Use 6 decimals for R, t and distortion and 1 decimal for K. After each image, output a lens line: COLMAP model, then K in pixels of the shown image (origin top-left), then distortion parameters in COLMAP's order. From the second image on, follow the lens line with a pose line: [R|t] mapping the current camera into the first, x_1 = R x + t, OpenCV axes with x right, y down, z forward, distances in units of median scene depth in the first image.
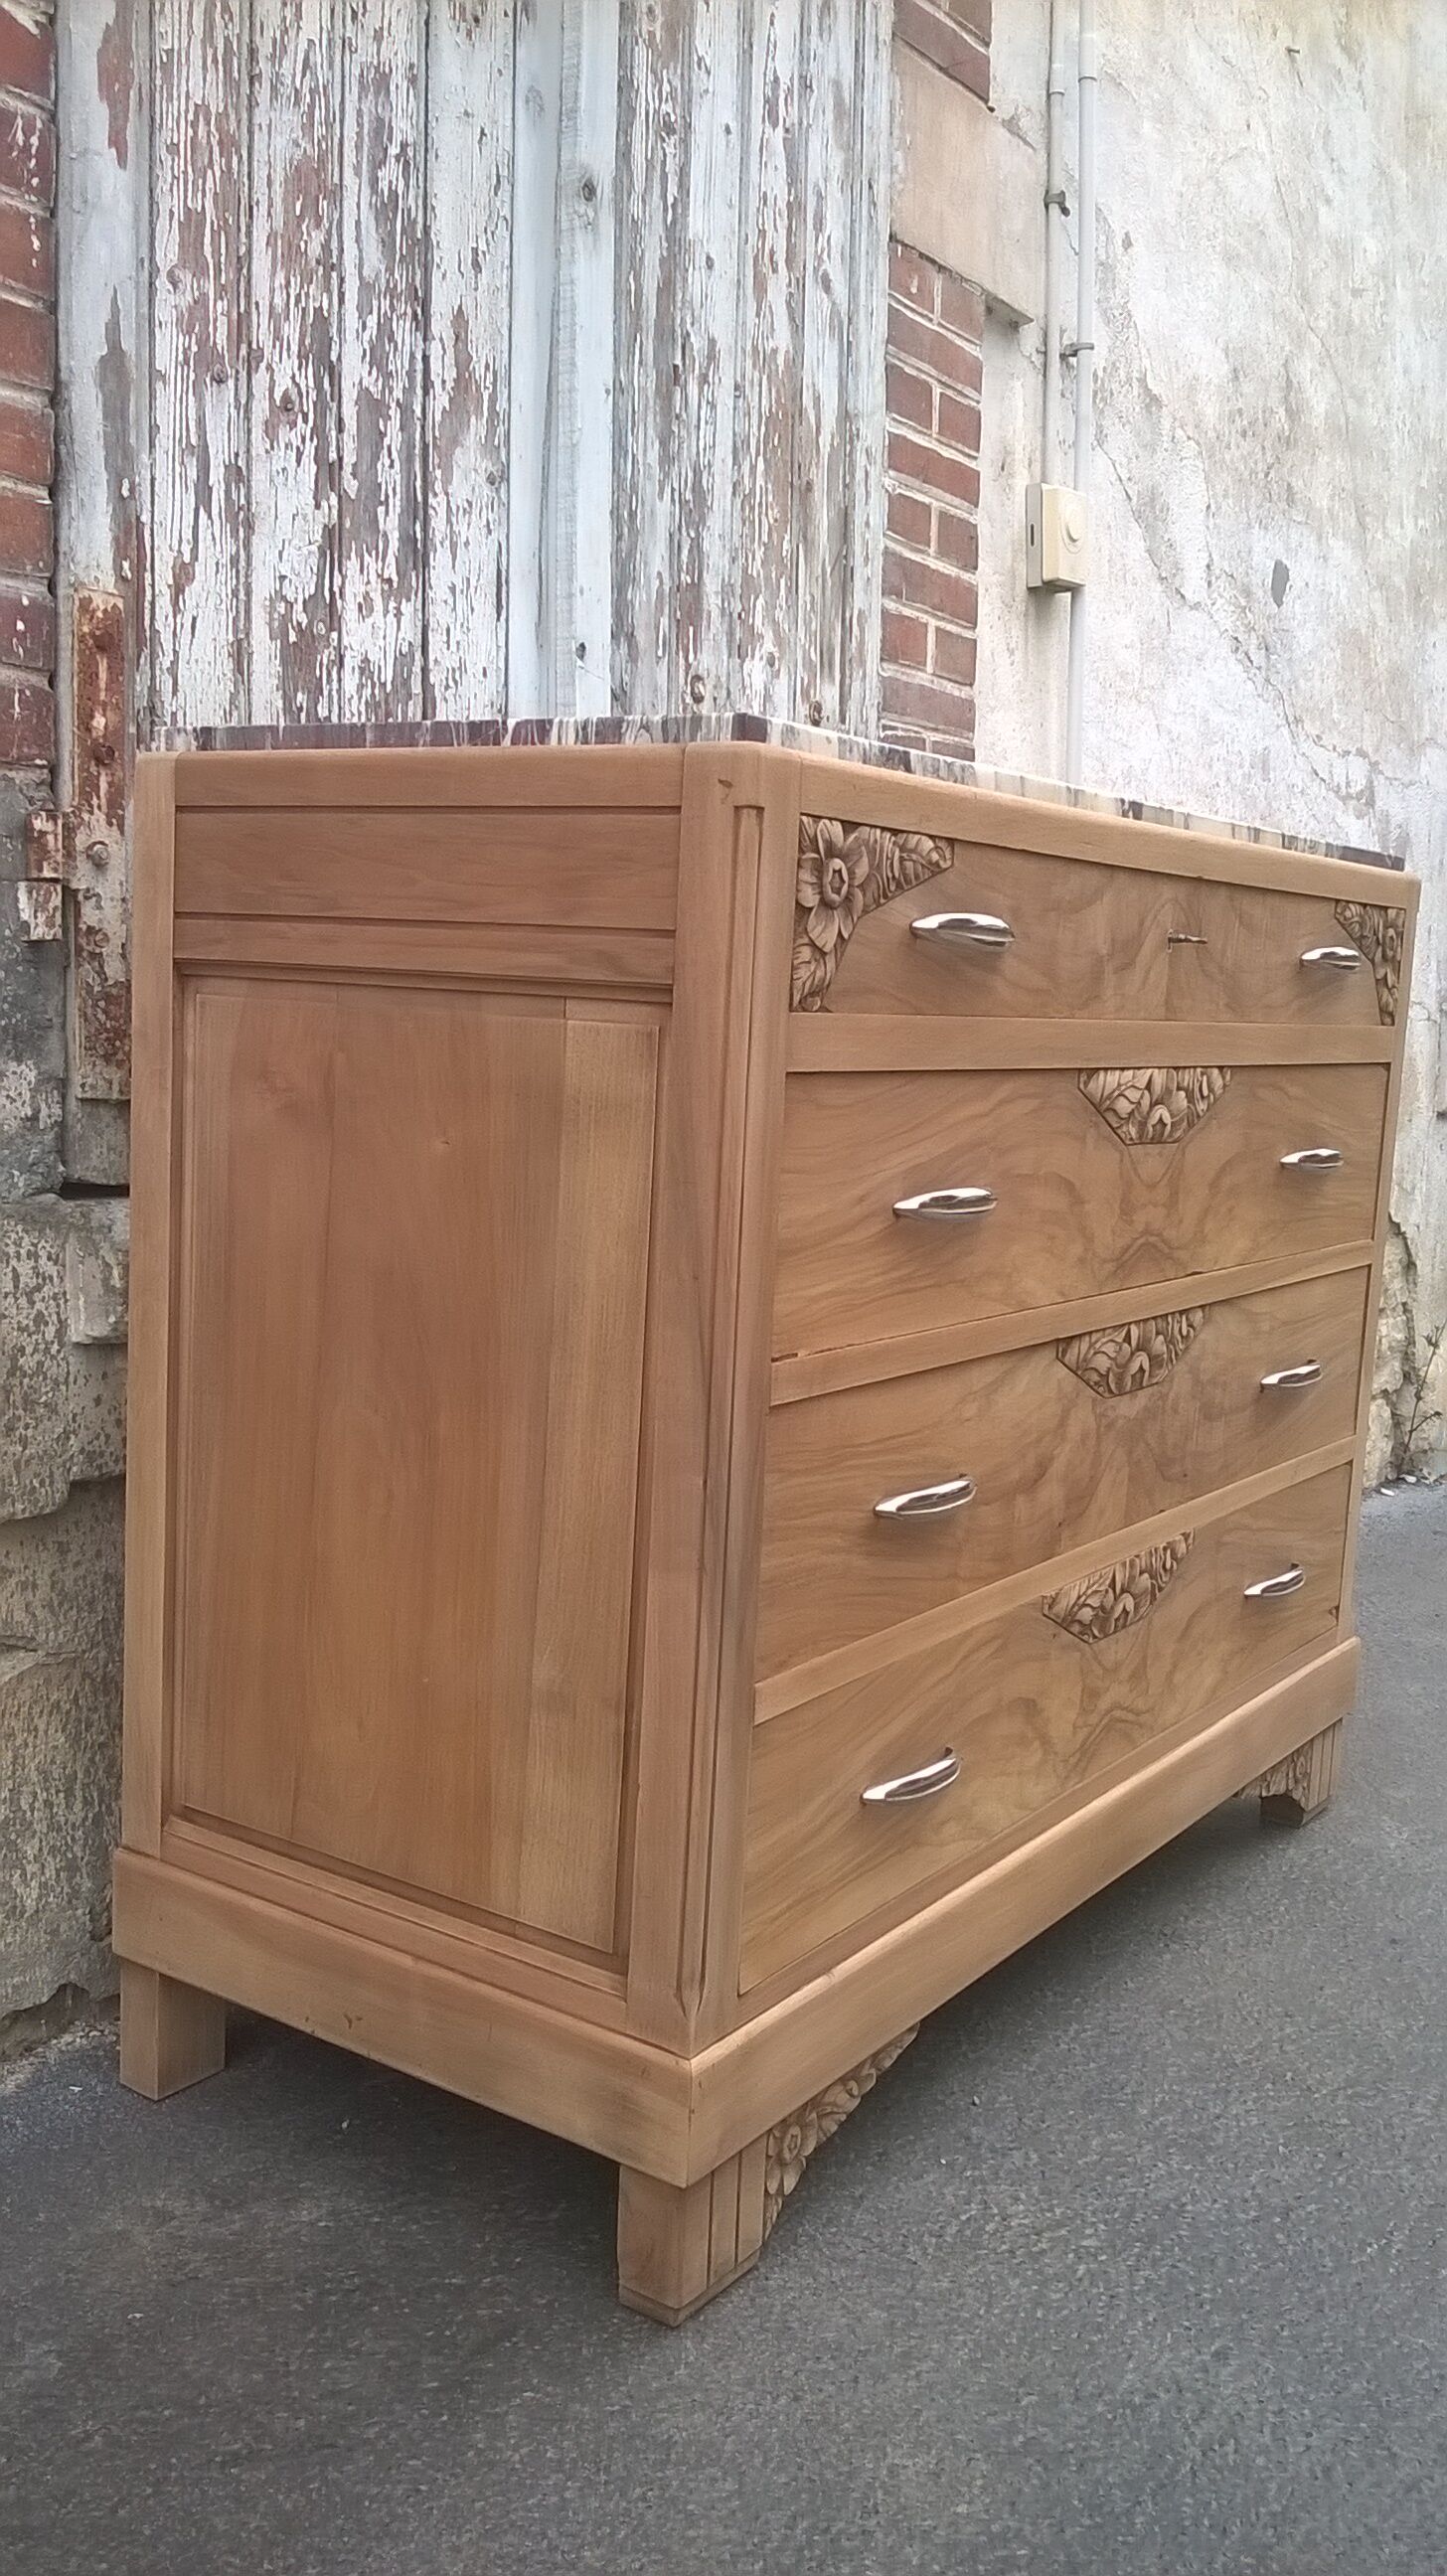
lens RADIAL K [[2279.8, 0, 728.9], [0, 2279.8, 1322.7], [0, 0, 1]] dist [0.047498, -0.189318]
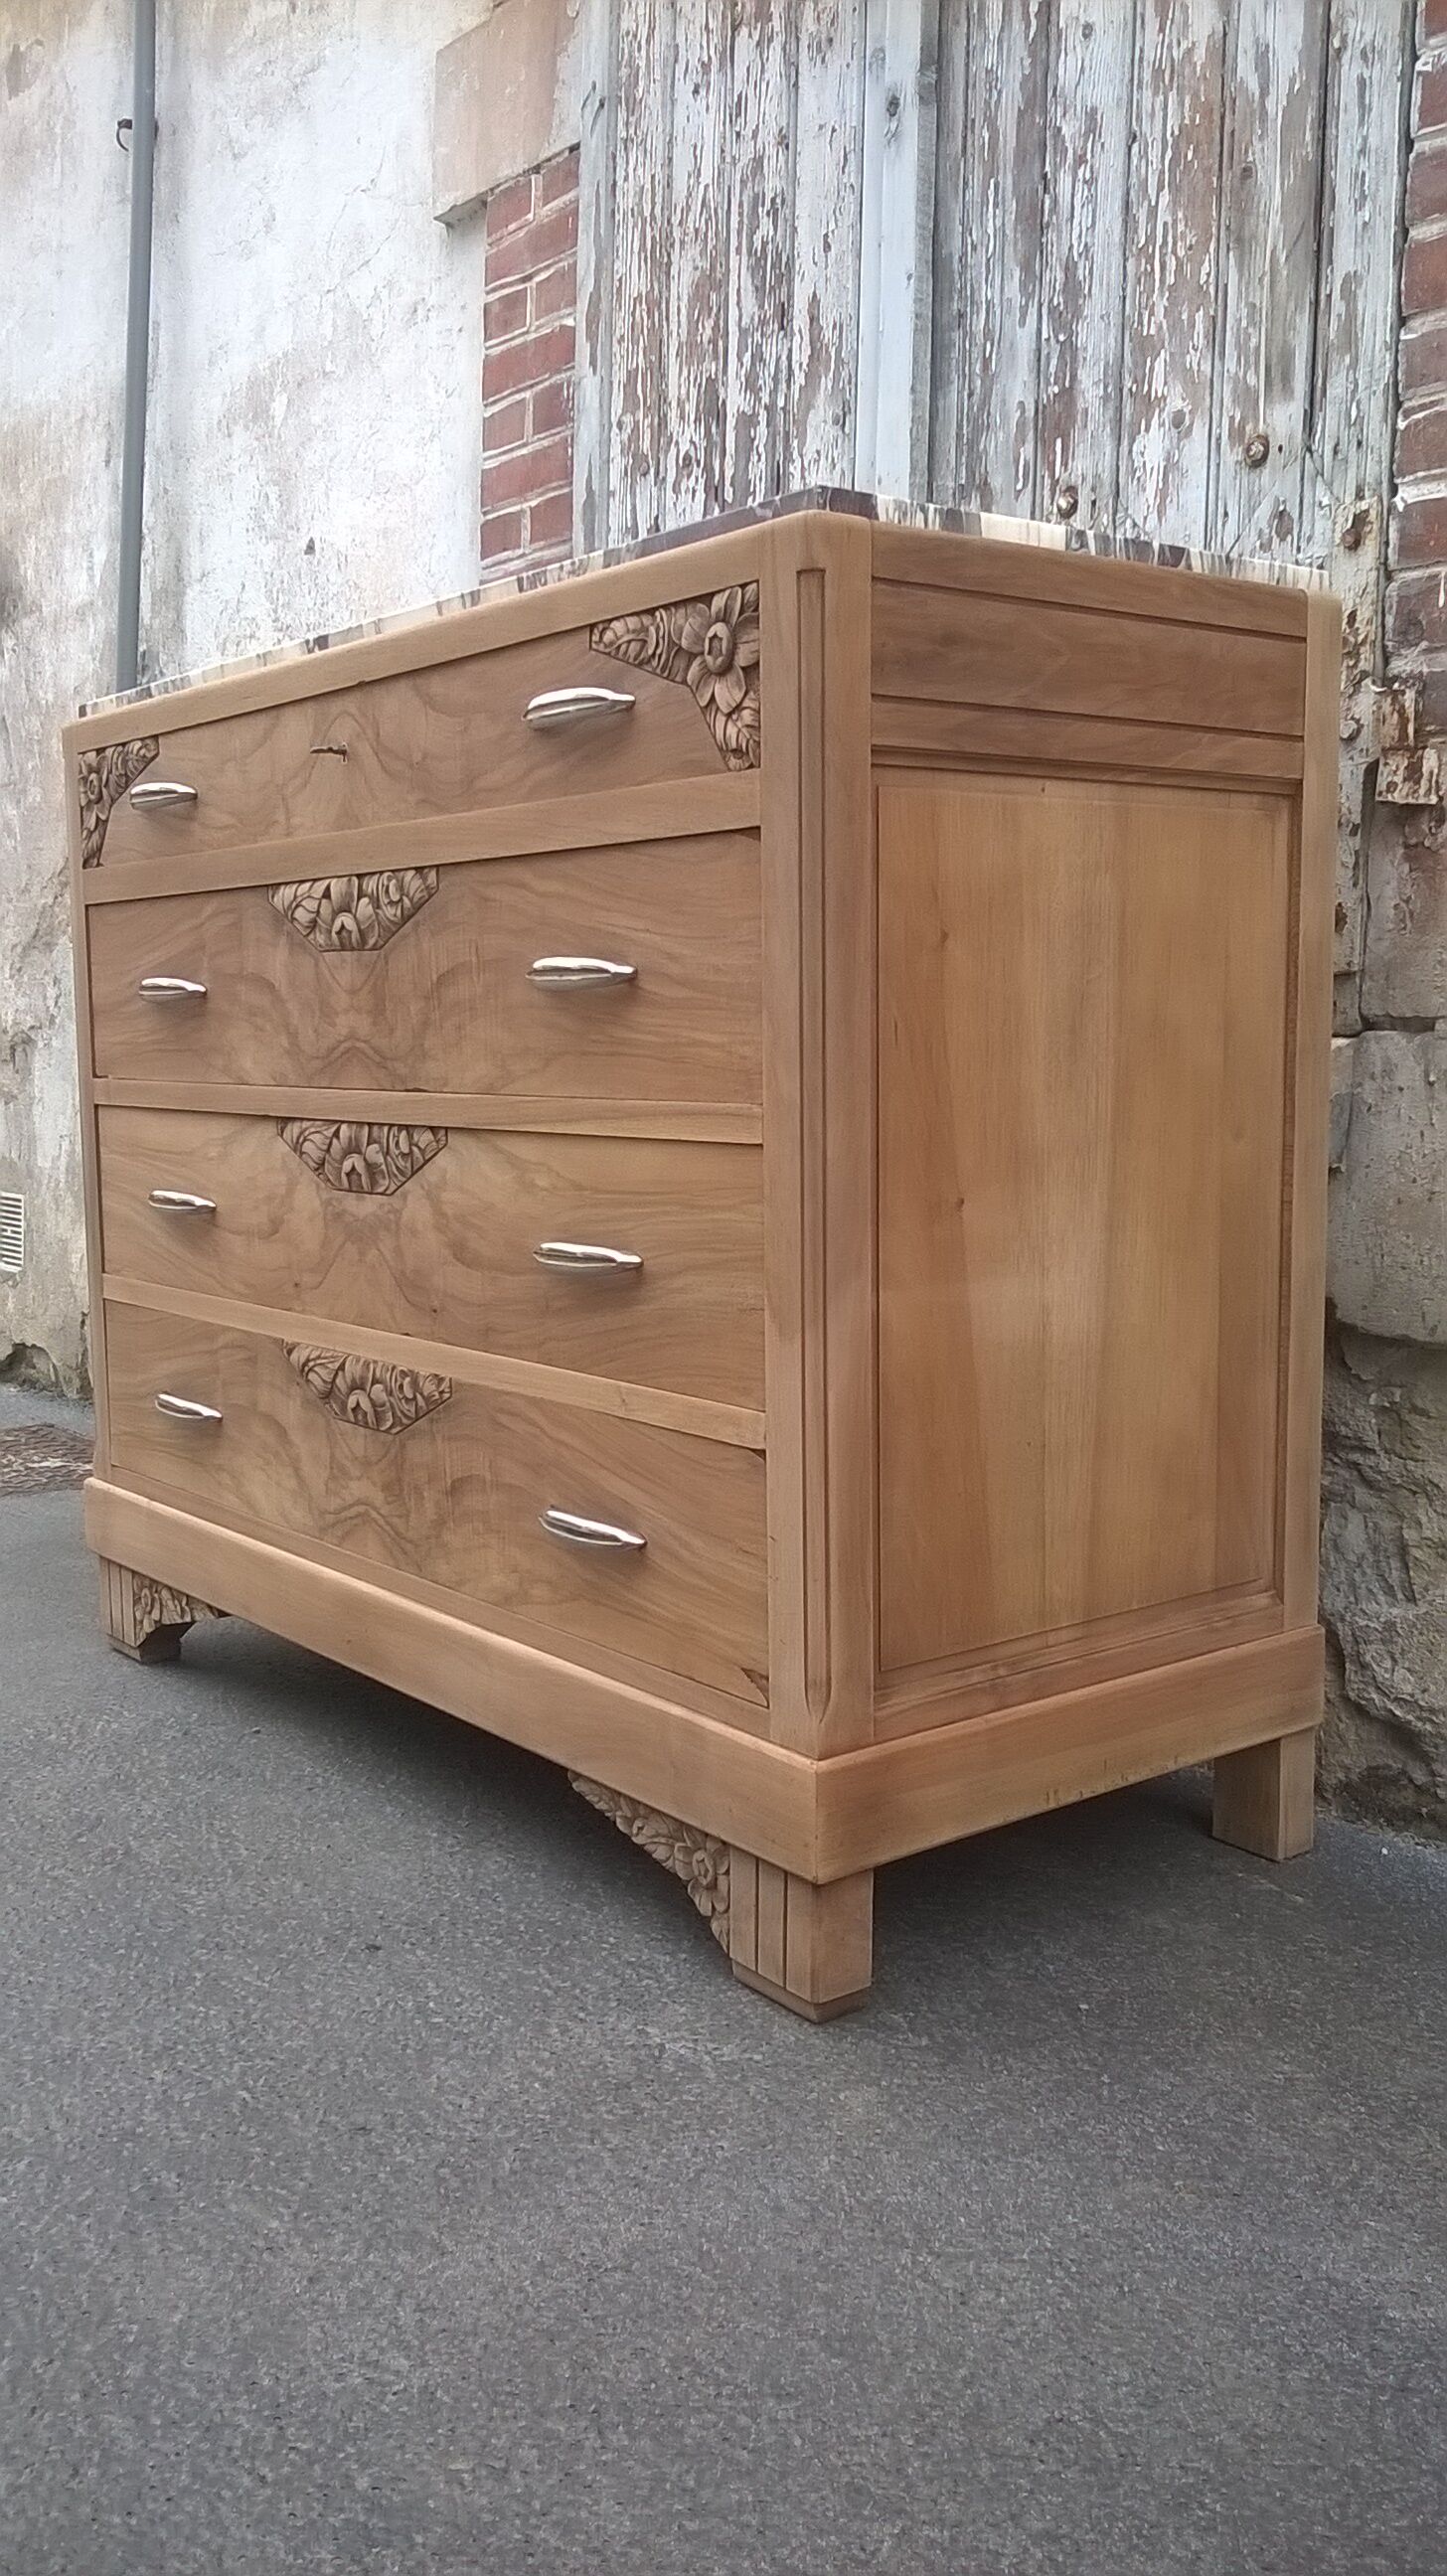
lens RADIAL K [[2248.2, 0, 708.0], [0, 2248.2, 1321.2], [0, 0, 1]] dist [0.049289, -0.186510]
pose [[-0.319857, 0.081136, -0.943985, 1.124430], [-0.151073, 0.979212, 0.135352, -0.076885], [0.935344, 0.185904, -0.300951, 1.502081]]
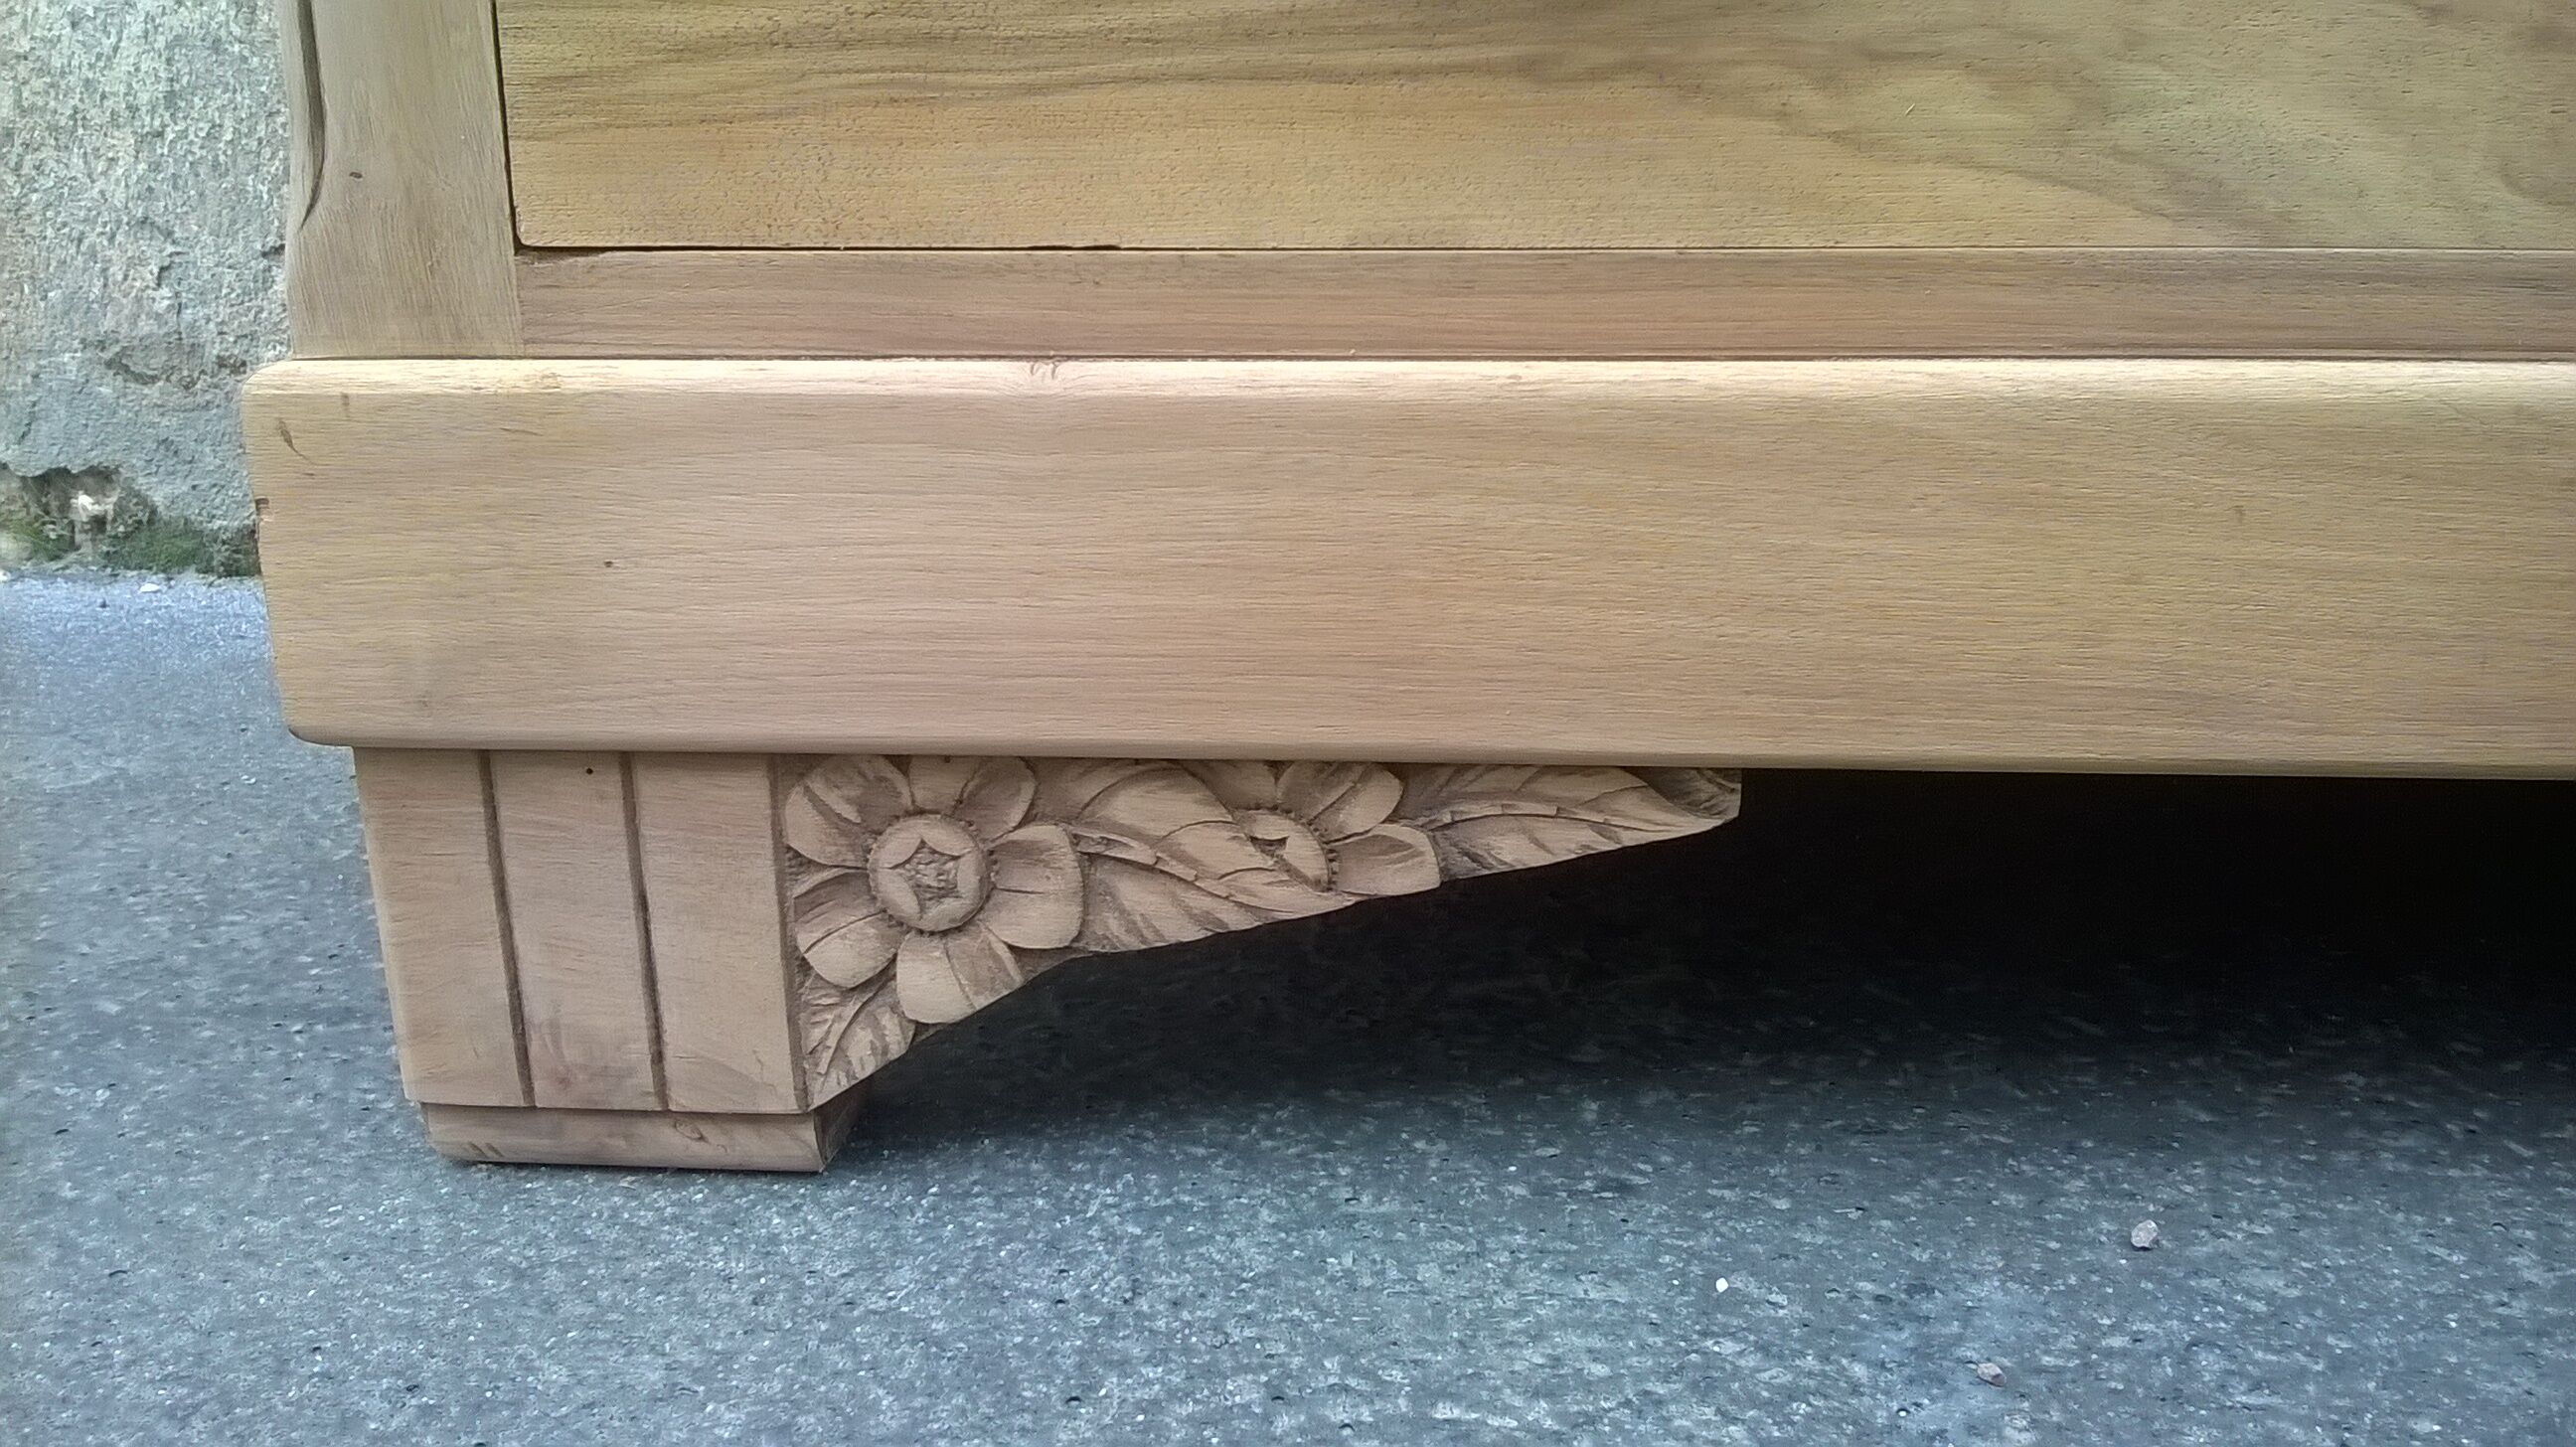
lens RADIAL K [[2279.8, 0, 1285.1], [0, 2279.8, 722.8], [0, 0, 1]] dist [0.047498, -0.189318]
pose [[0.482872, 0.203597, -0.851694, 0.270364], [-0.102841, 0.979051, 0.175735, 0.233047], [0.869631, 0.002731, 0.493695, 0.745143]]
